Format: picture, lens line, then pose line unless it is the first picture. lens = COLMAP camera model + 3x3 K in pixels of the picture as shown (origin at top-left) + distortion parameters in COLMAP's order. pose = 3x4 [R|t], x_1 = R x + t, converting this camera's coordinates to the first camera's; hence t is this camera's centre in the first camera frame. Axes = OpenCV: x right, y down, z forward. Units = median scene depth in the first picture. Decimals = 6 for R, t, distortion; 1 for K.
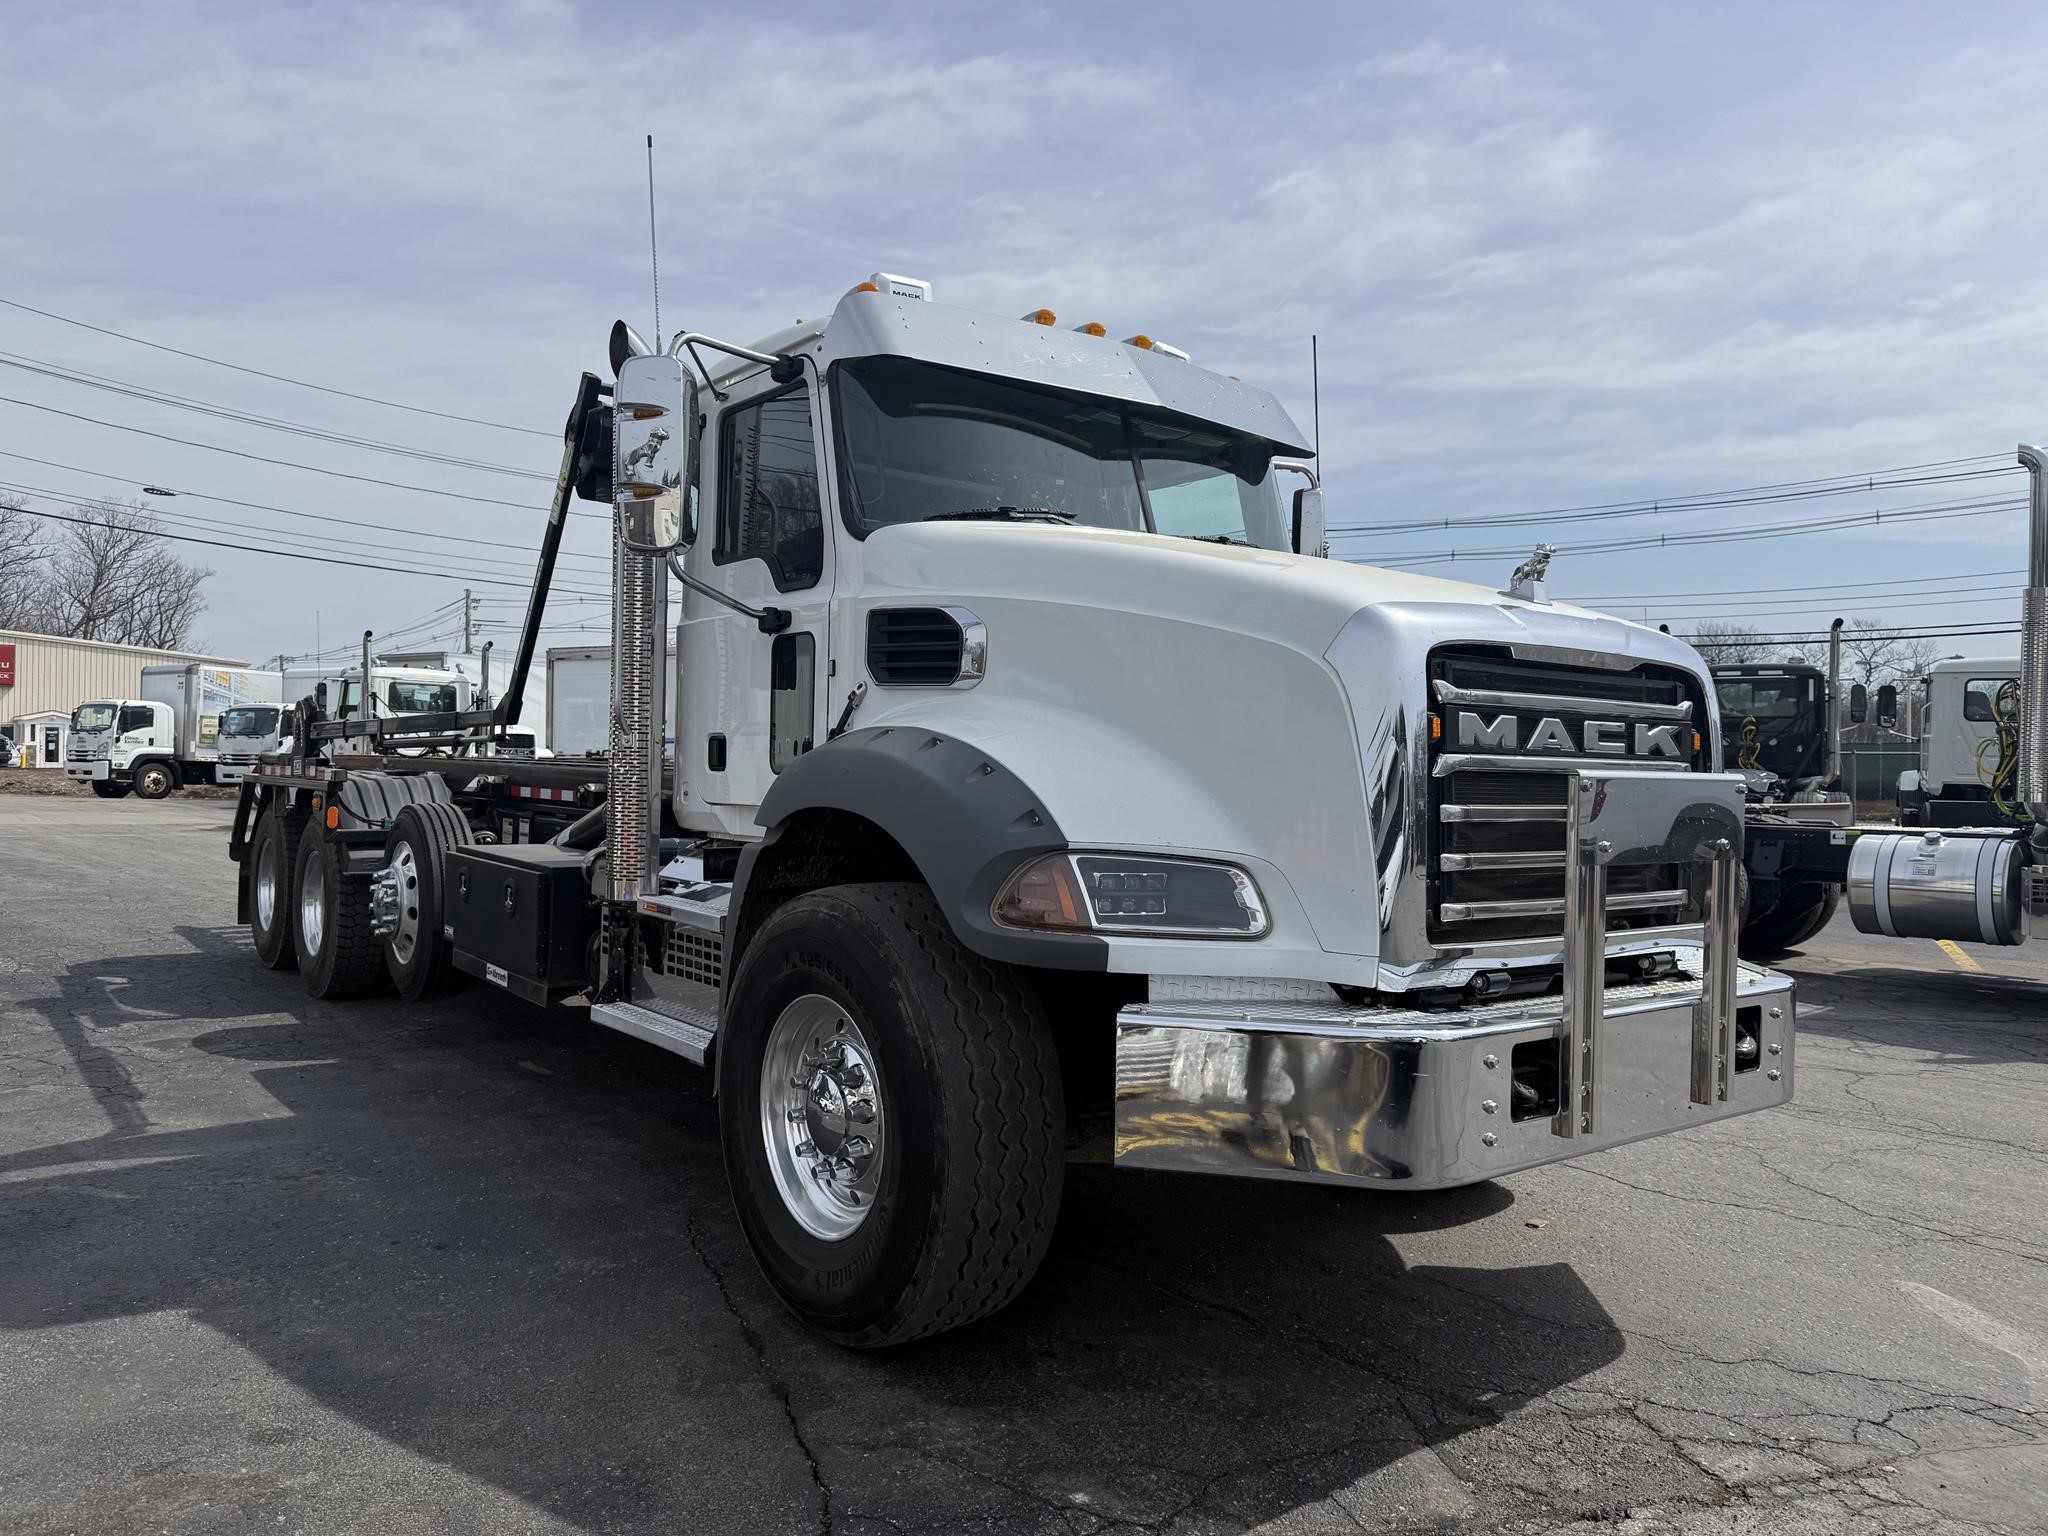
lens RADIAL K [[1491.7, 0, 1024.0], [0, 1491.7, 768.0], [0, 0, 1]] dist [0.000533, -0.004505]
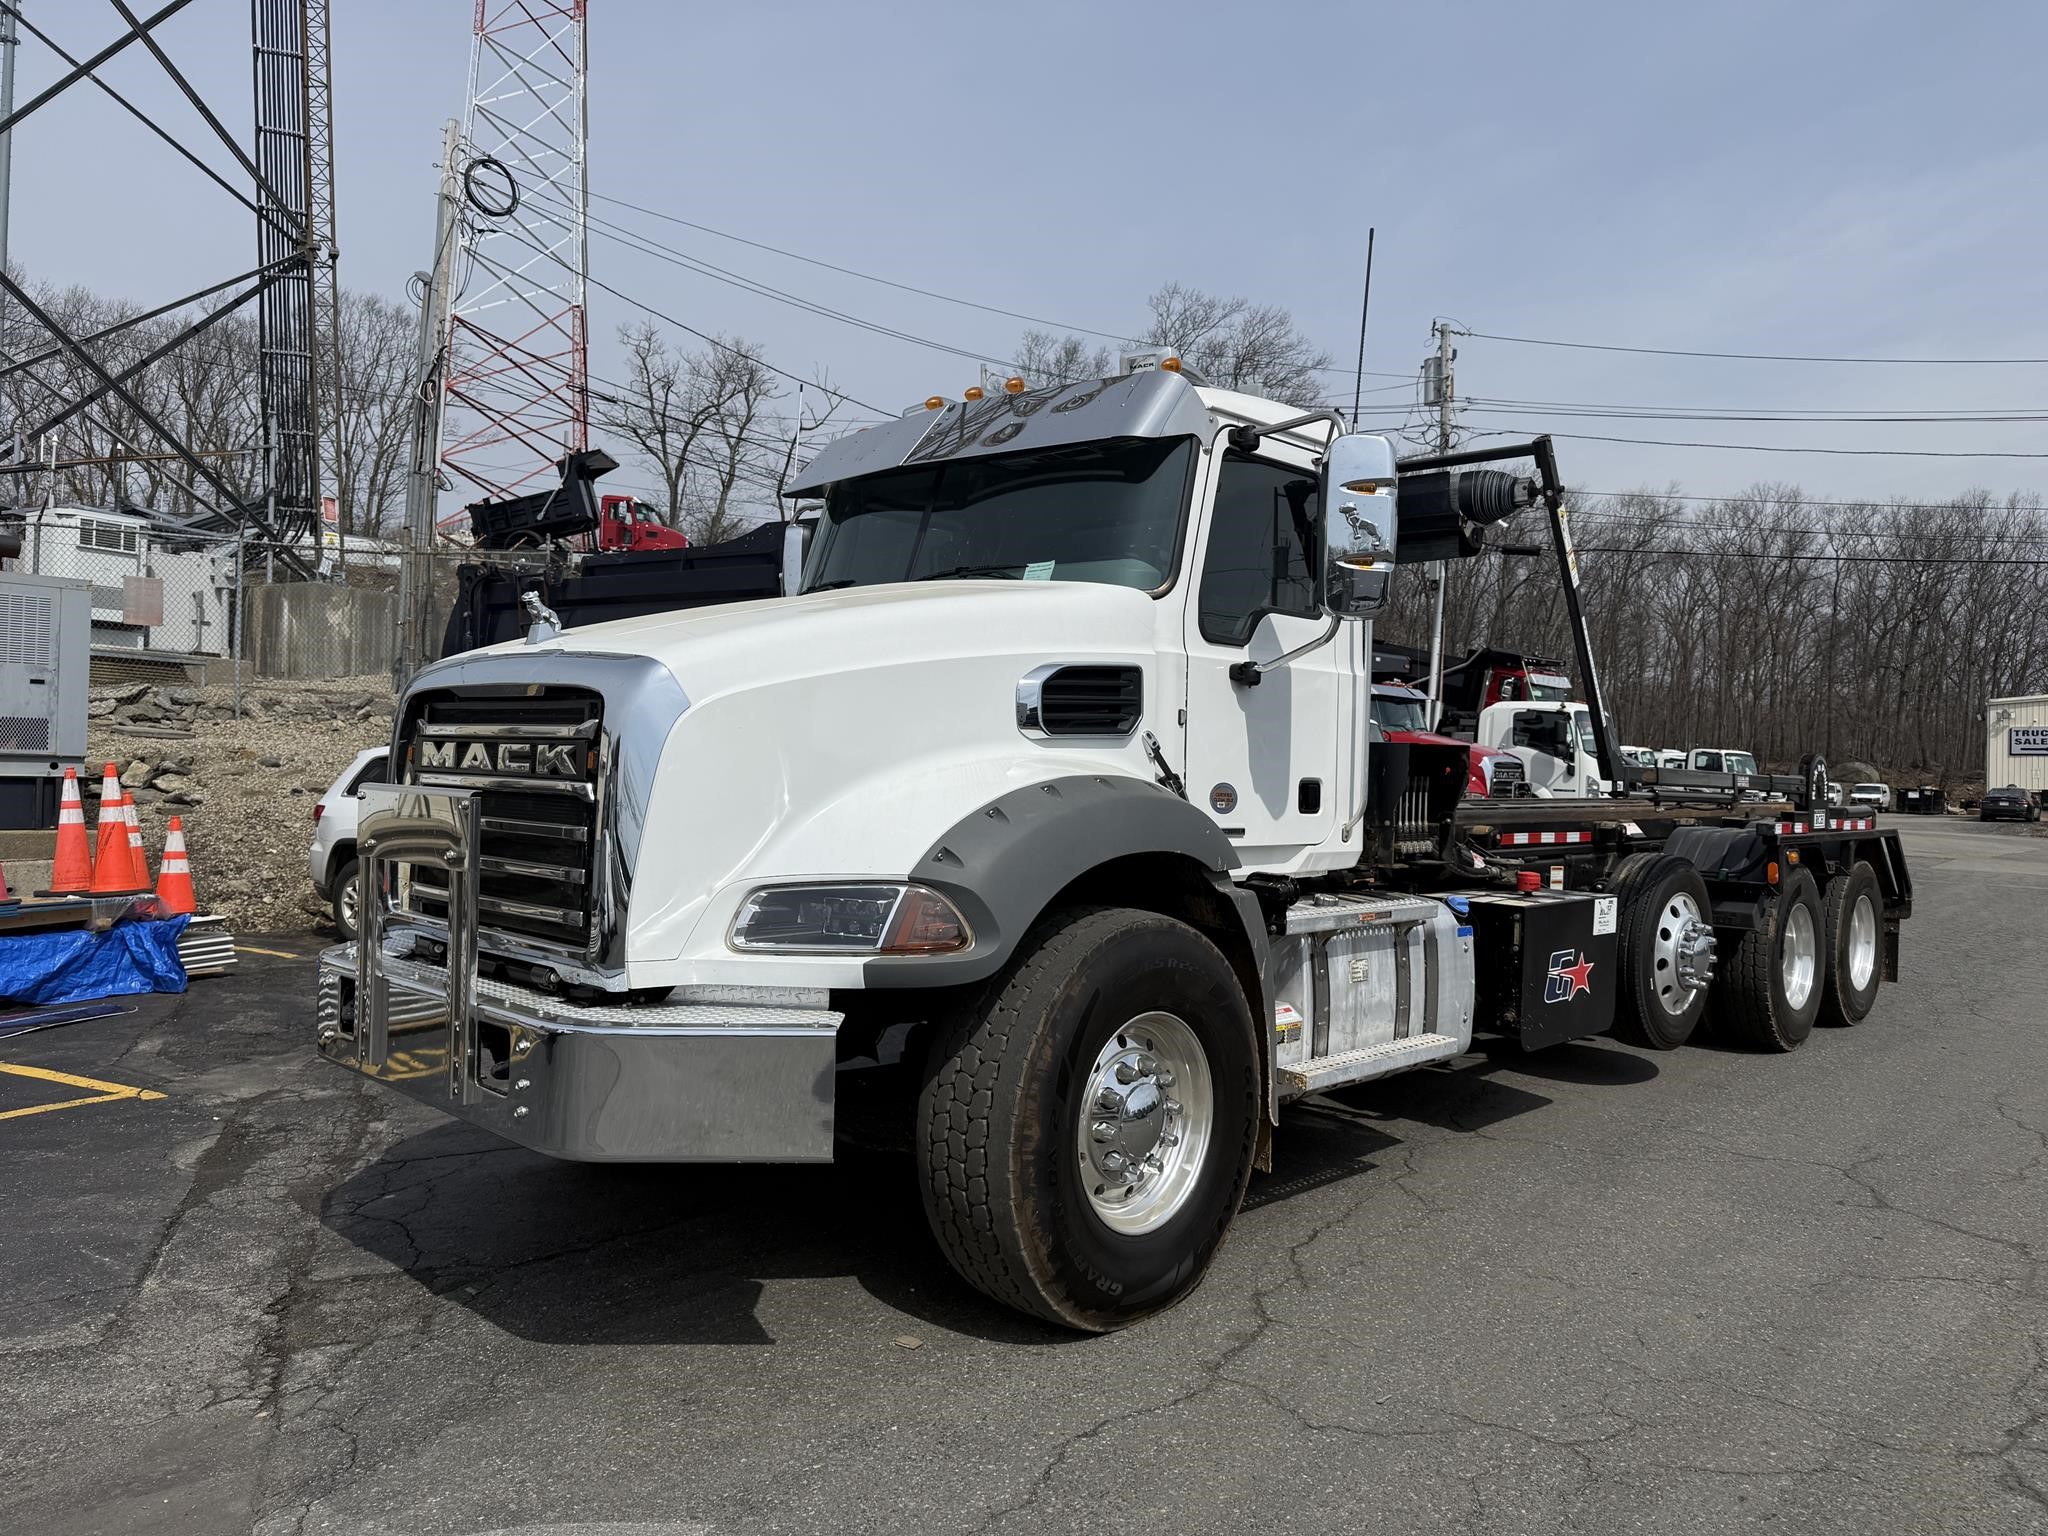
lens RADIAL K [[1491.7, 0, 1024.0], [0, 1491.7, 768.0], [0, 0, 1]] dist [0.000533, -0.004505]
pose [[0.119389, -0.018247, -0.992680, 0.882389], [-0.025352, 0.999449, -0.021421, 0.000606], [0.992524, 0.027724, 0.118861, 0.711916]]
